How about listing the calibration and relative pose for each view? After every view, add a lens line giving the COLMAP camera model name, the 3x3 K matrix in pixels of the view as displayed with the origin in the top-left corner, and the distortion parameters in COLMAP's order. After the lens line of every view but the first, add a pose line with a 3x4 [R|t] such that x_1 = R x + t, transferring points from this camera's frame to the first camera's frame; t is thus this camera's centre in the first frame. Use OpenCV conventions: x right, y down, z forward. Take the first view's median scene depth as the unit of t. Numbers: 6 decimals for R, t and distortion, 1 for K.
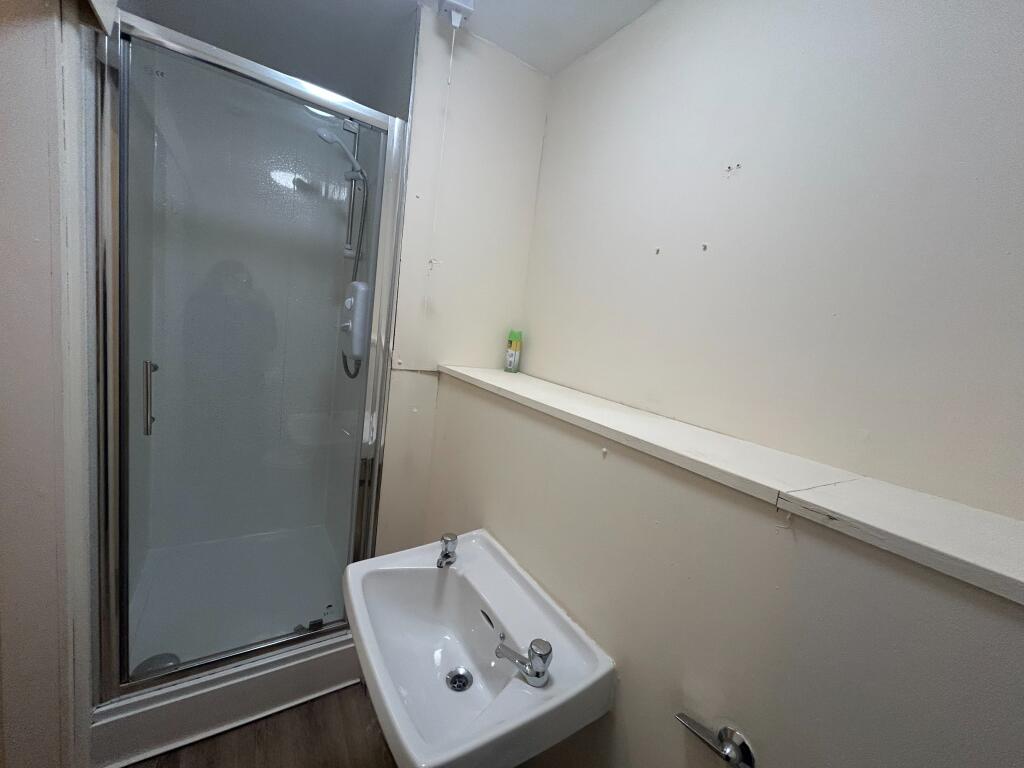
lens RADIAL K [[410.3, 0, 509.0], [0, 410.3, 382.7], [0, 0, 1]] dist [-0.002652, 0.001985]
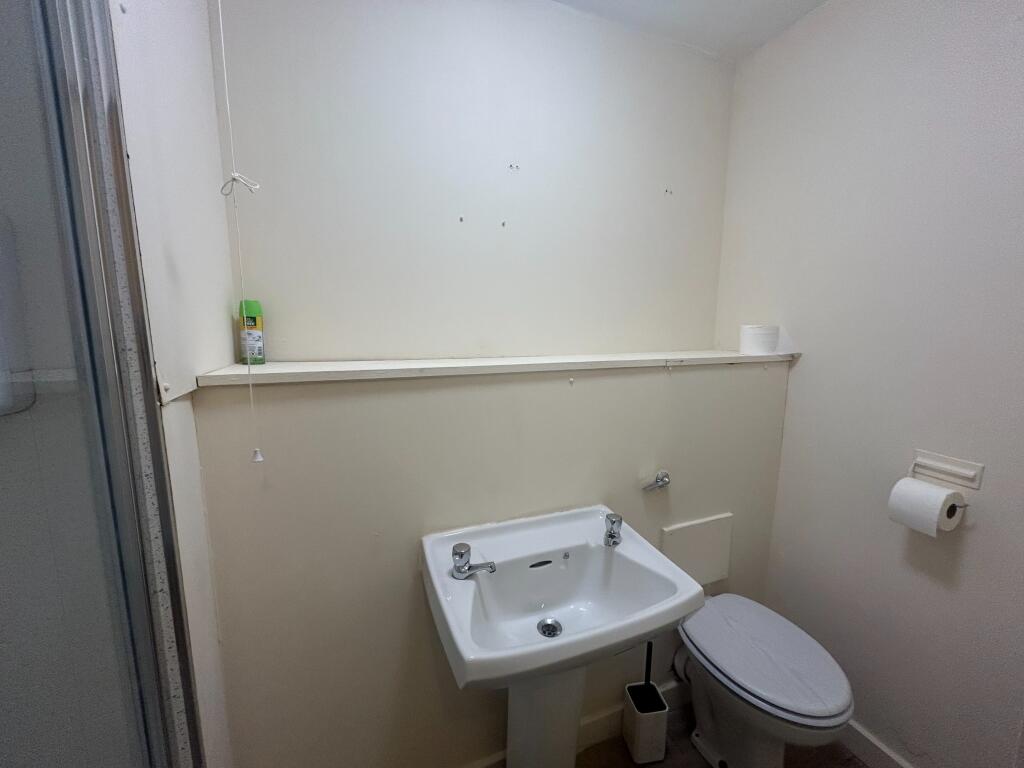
lens RADIAL K [[410.3, 0, 510.0], [0, 410.3, 381.6], [0, 0, 1]] dist [-0.002652, 0.001985]
pose [[0.182666, -0.268895, 0.945689, -0.973800], [0.148700, 0.958364, 0.243777, -0.172620], [-0.971865, 0.096094, 0.215045, 0.797125]]
